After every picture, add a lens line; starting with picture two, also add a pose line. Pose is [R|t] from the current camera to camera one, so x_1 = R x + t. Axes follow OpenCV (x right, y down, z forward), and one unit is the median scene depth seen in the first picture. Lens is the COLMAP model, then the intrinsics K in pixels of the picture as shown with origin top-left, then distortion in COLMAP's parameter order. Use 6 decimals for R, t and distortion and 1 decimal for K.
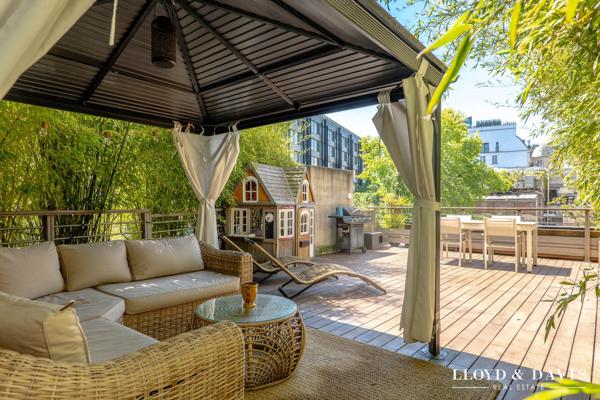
lens RADIAL K [[361.6, 0, 299.8], [0, 361.6, 203.4], [0, 0, 1]] dist [0.028989, -0.000395]
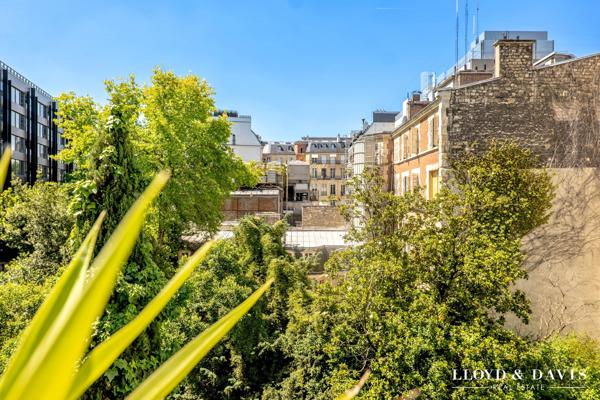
lens RADIAL K [[370.2, 0, 302.5], [0, 370.2, 203.1], [0, 0, 1]] dist [-0.000701, -0.005967]
pose [[0.756765, -0.003727, 0.653677, 0.080144], [-0.007065, 0.999879, 0.013881, -0.006223], [-0.653649, -0.015123, 0.756647, 0.272114]]
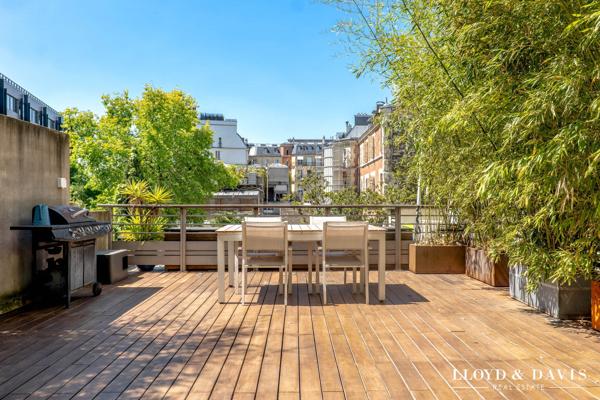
lens RADIAL K [[398.8, 0, 301.0], [0, 398.8, 201.0], [0, 0, 1]] dist [-0.006985, 0.003699]
pose [[0.754558, 0.000532, 0.656233, 0.006488], [-0.001749, 0.999998, 0.001200, 0.000761], [-0.656231, -0.002054, 0.754557, 0.094222]]
